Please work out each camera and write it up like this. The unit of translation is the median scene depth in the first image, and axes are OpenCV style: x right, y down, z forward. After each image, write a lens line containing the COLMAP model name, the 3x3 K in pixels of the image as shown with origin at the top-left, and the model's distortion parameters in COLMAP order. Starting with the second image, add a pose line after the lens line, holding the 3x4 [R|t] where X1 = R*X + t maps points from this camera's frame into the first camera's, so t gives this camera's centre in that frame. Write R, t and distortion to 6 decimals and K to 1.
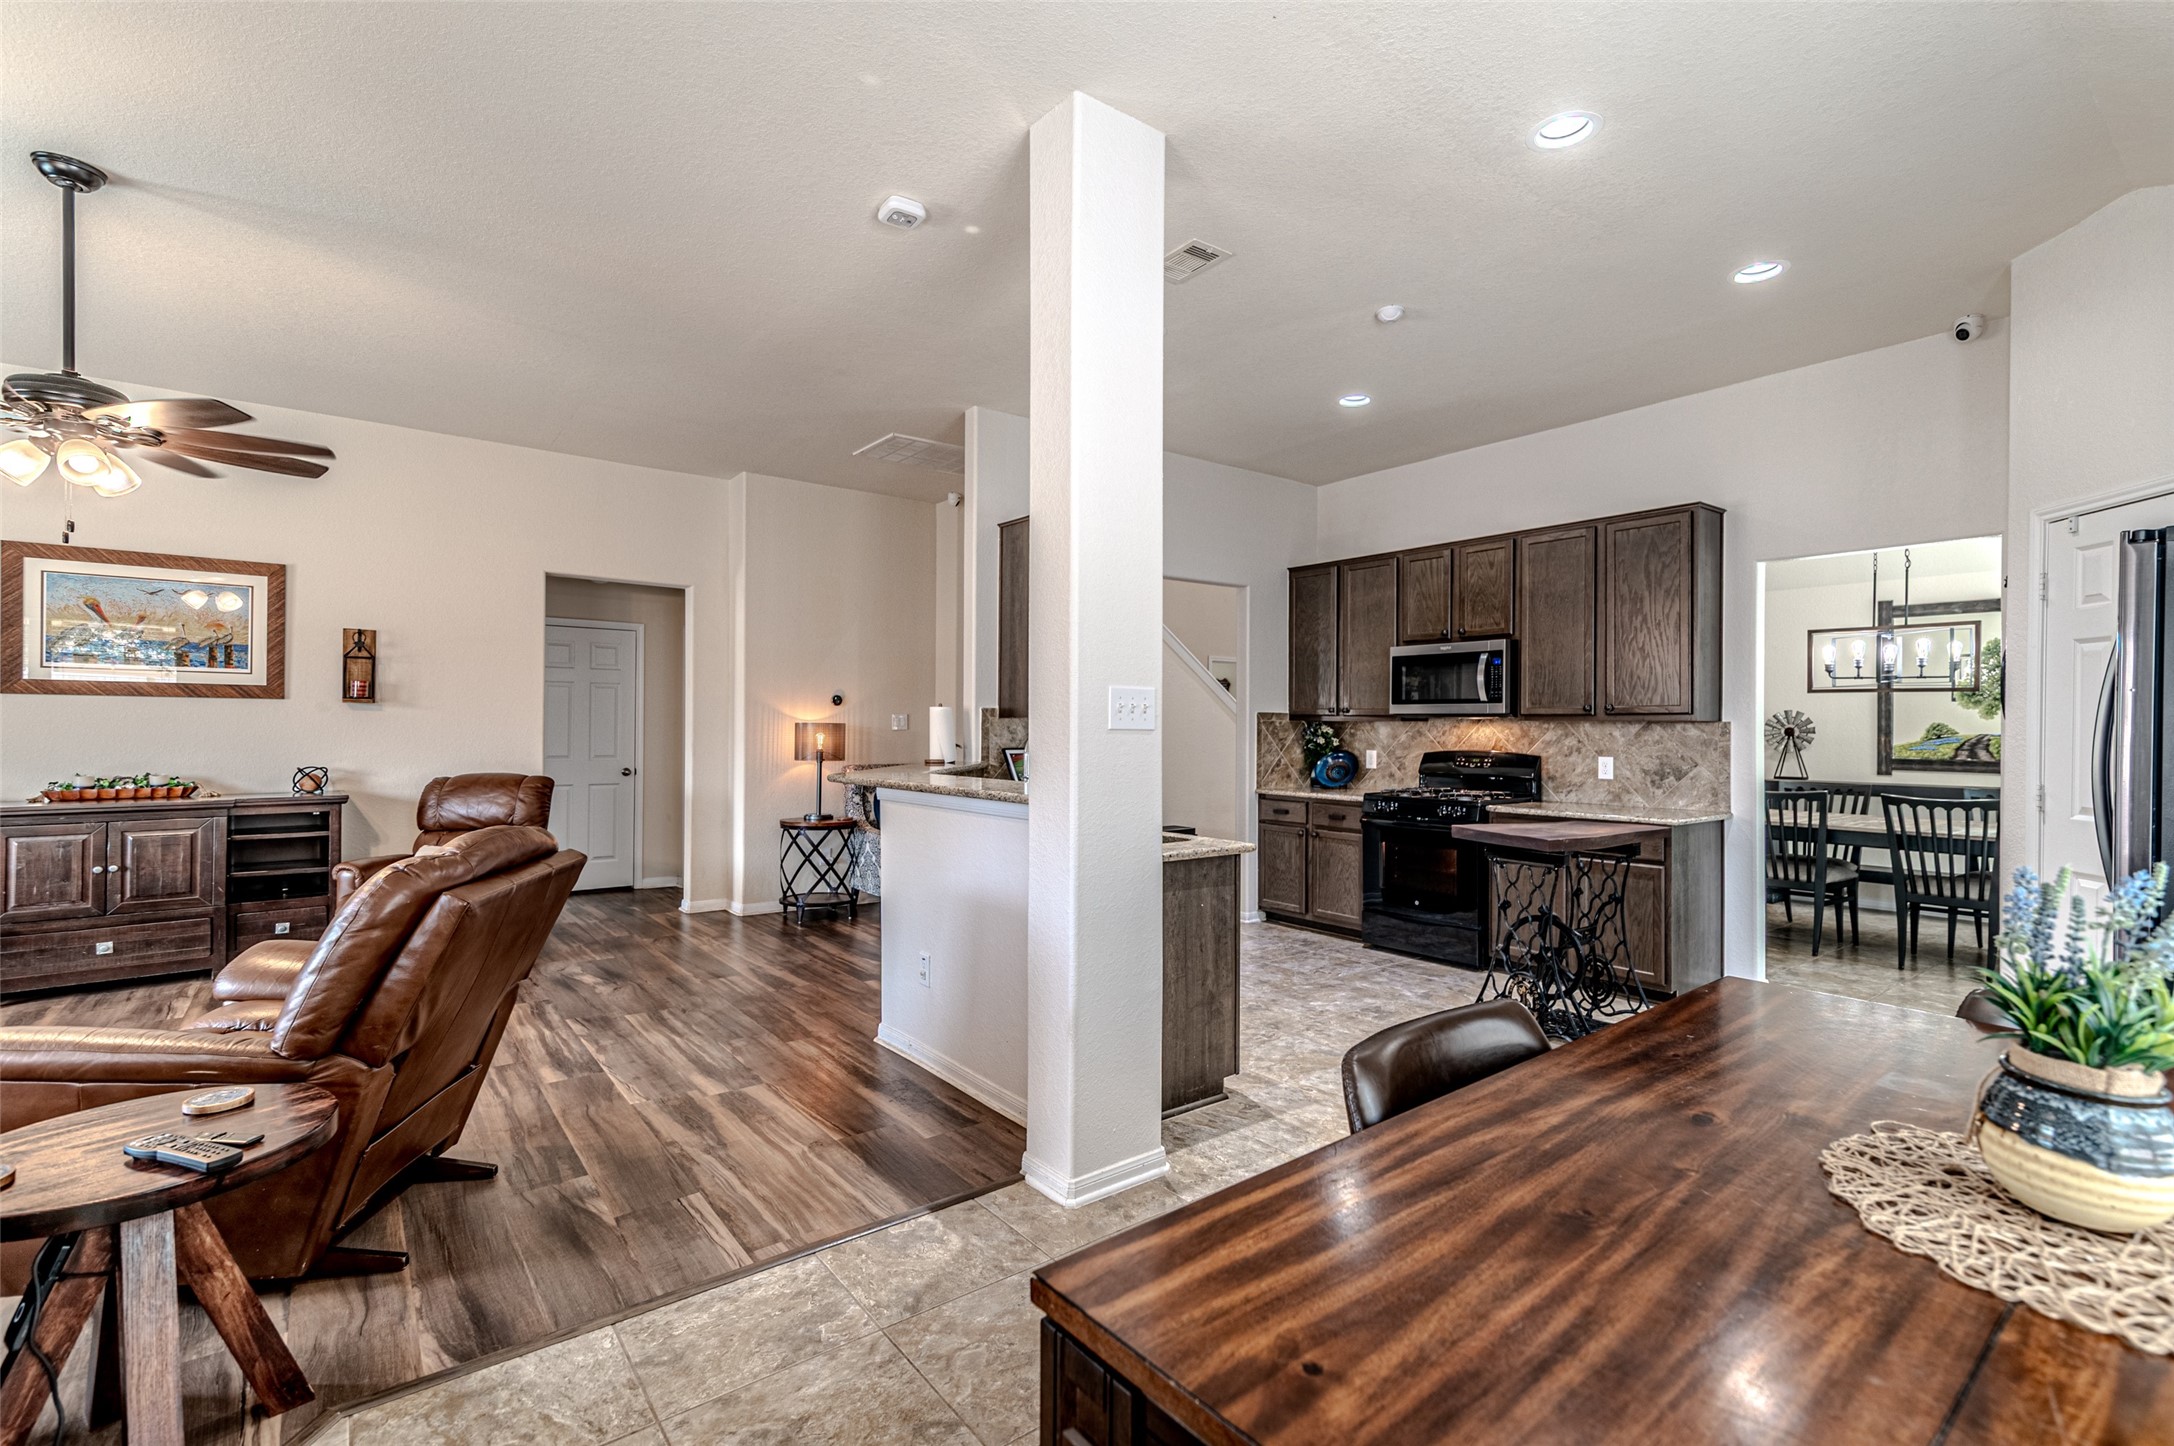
lens RADIAL K [[981.5, 0, 1094.0], [0, 981.5, 723.7], [0, 0, 1]] dist [0.018310, -0.003851]
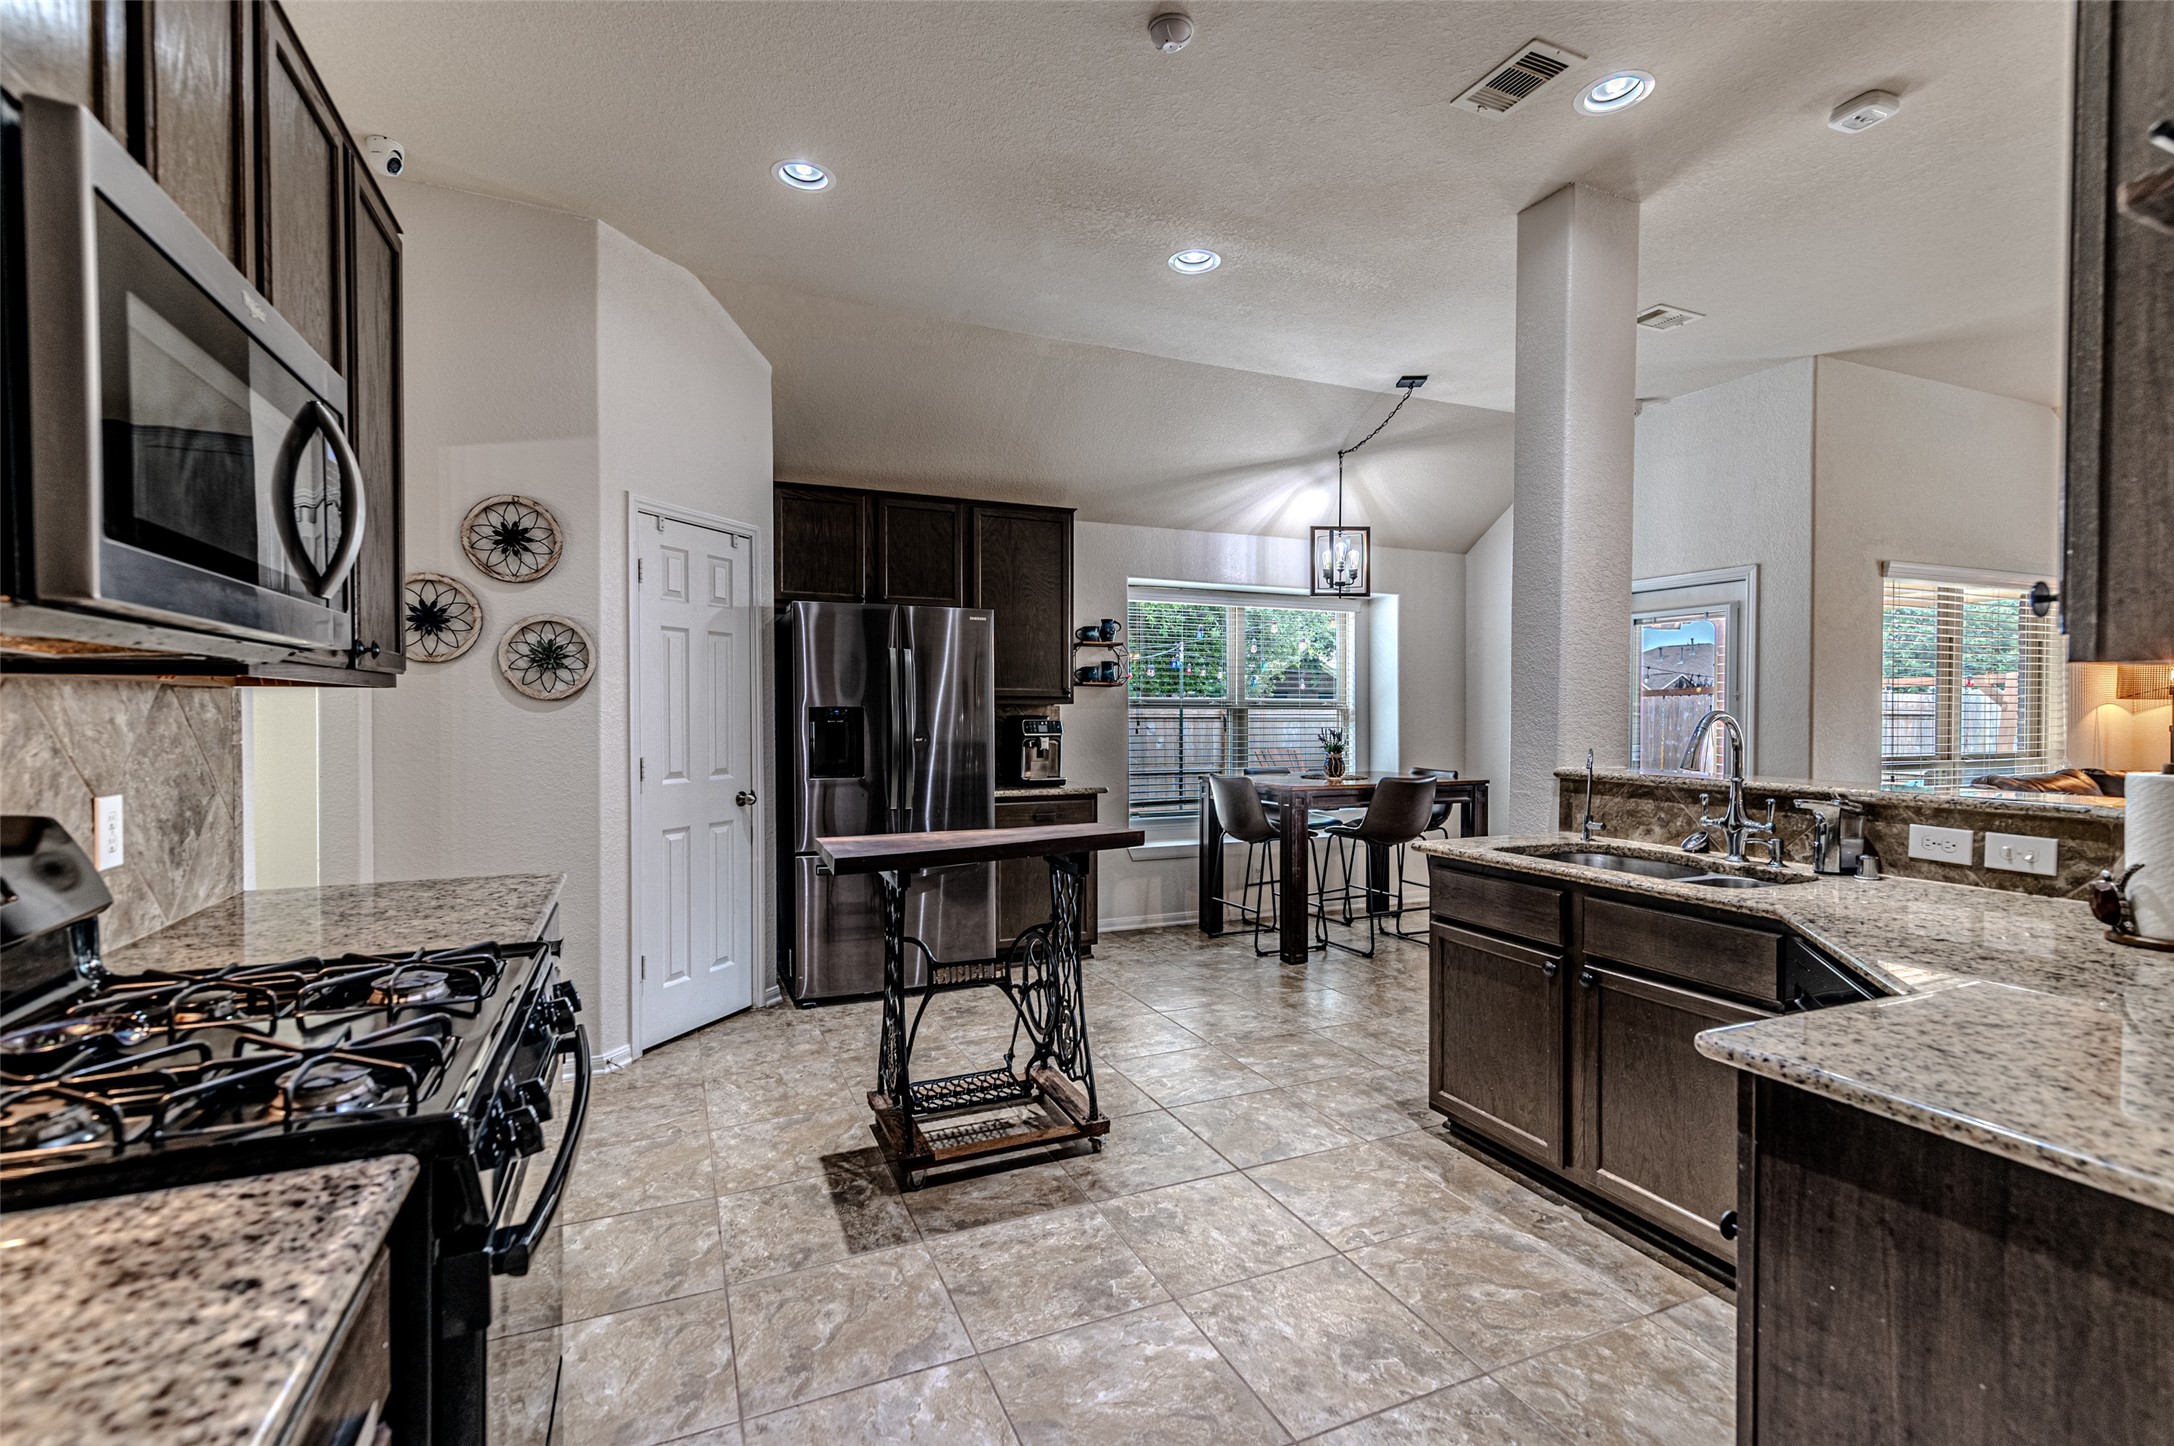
lens RADIAL K [[981.5, 0, 1094.0], [0, 981.5, 723.7], [0, 0, 1]] dist [0.018310, -0.003851]
pose [[-0.971216, -0.011072, 0.237944, 0.146193], [-0.007818, 0.999863, 0.014614, 0.004068], [-0.238073, 0.012333, -0.971169, 1.207039]]
